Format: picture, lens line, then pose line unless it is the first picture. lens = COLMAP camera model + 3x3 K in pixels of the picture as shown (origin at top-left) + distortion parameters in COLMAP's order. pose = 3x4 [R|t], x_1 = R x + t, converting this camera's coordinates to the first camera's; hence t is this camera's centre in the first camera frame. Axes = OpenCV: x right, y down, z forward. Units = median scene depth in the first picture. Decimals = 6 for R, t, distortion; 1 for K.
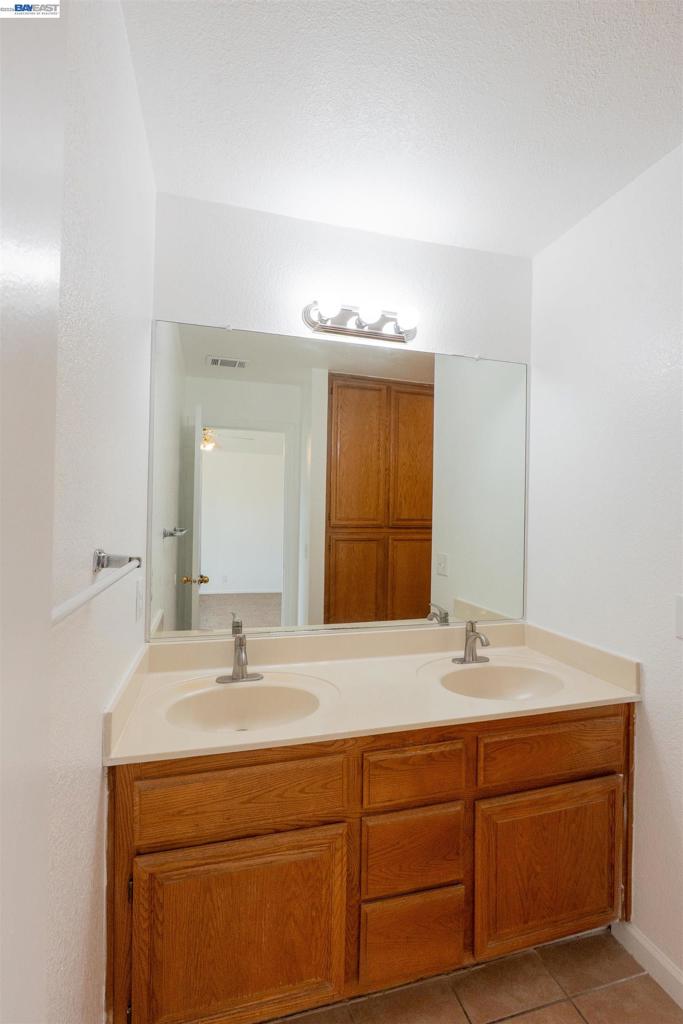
lens RADIAL K [[460.9, 0, 341.5], [0, 460.9, 512.0], [0, 0, 1]] dist [-0.013579, 0.000539]
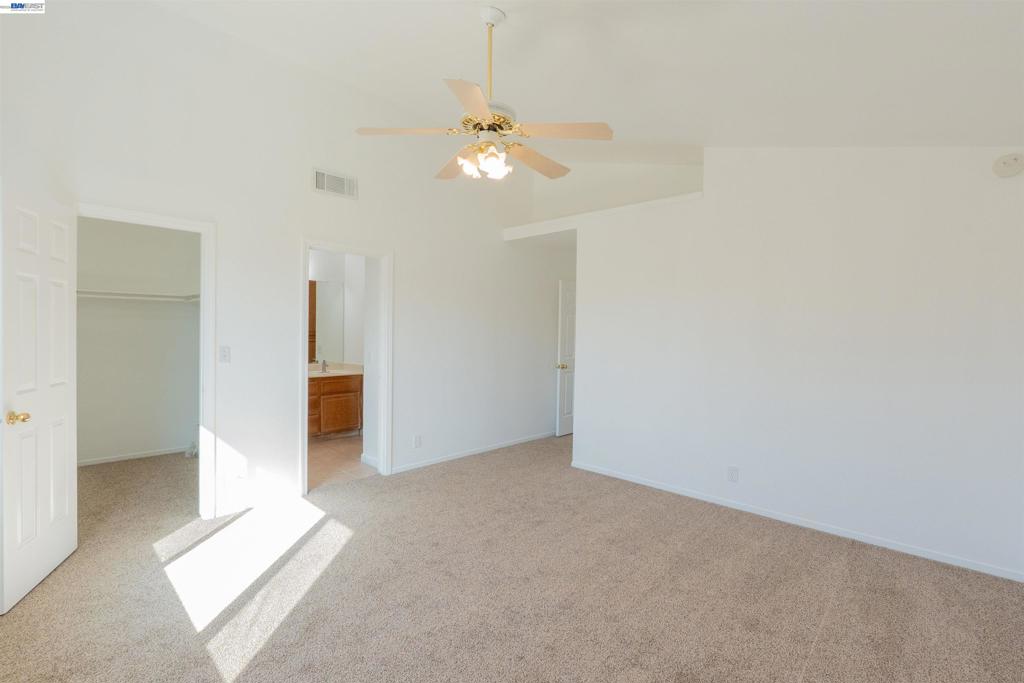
lens RADIAL K [[460.9, 0, 512.0], [0, 460.9, 341.5], [0, 0, 1]] dist [-0.013579, 0.000539]
pose [[0.860015, -0.012646, 0.510111, -0.329660], [0.002950, 0.999799, 0.019811, 0.041297], [-0.510260, -0.015533, 0.859880, -3.356231]]
